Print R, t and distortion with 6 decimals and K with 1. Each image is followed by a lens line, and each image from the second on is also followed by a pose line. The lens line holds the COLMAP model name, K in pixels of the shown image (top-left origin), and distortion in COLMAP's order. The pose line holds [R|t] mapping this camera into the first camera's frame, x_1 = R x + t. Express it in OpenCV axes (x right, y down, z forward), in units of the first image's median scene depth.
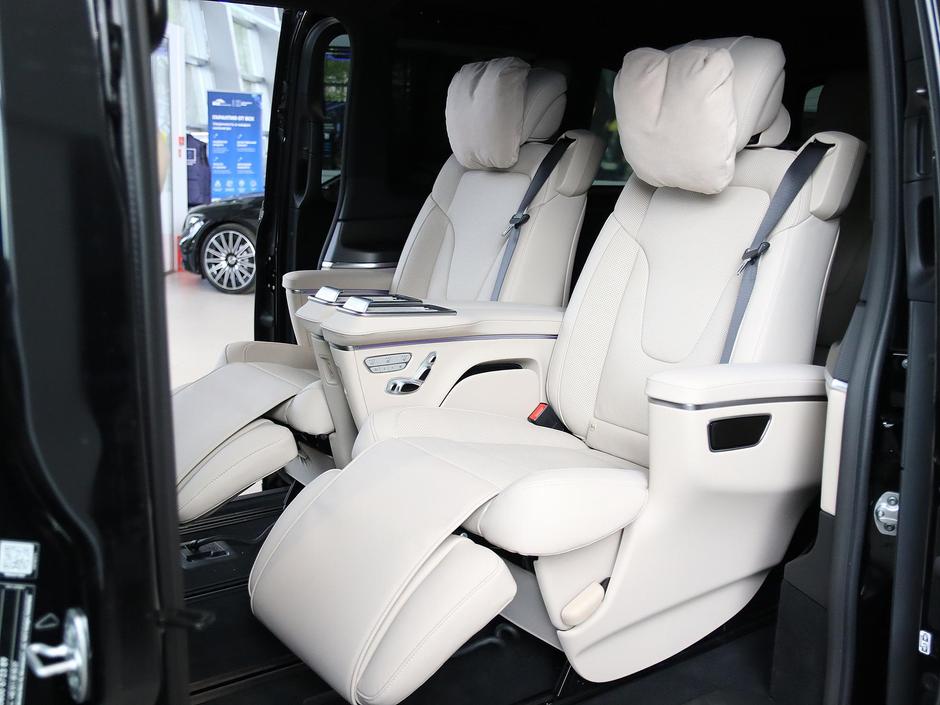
lens RADIAL K [[1000.1, 0, 469.8], [0, 1000.1, 353.8], [0, 0, 1]] dist [-0.052282, 0.000000]
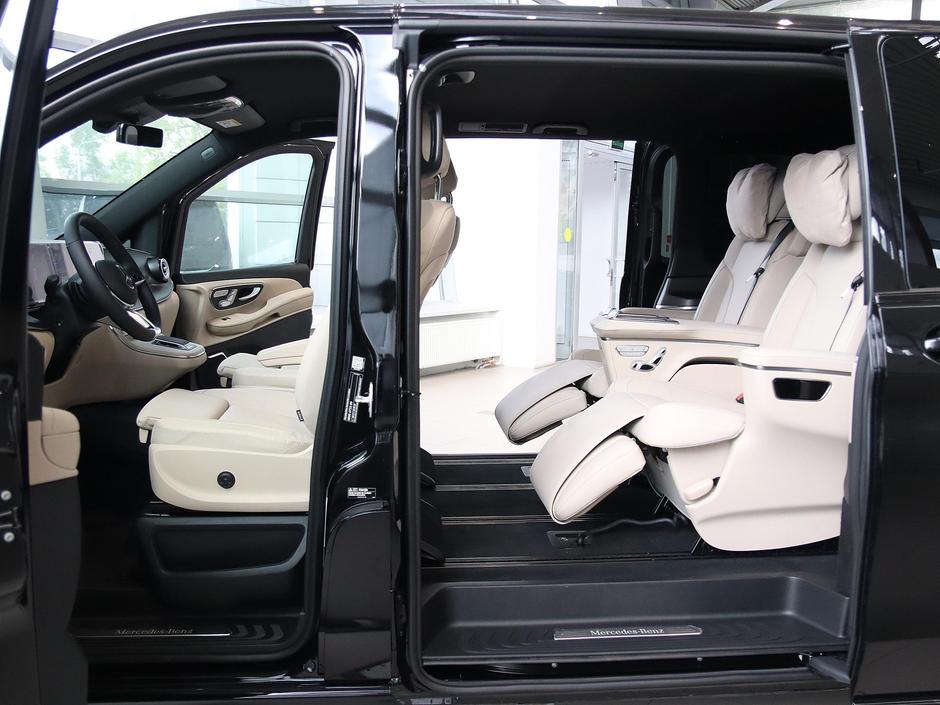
lens RADIAL K [[882.6, 0, 469.5], [0, 882.6, 354.6], [0, 0, 1]] dist [-0.051864, 0.000000]
pose [[0.857681, 0.048886, -0.511852, 0.428533], [-0.092482, 0.993903, -0.060041, 0.126742], [0.505796, 0.098833, 0.856973, -0.374413]]
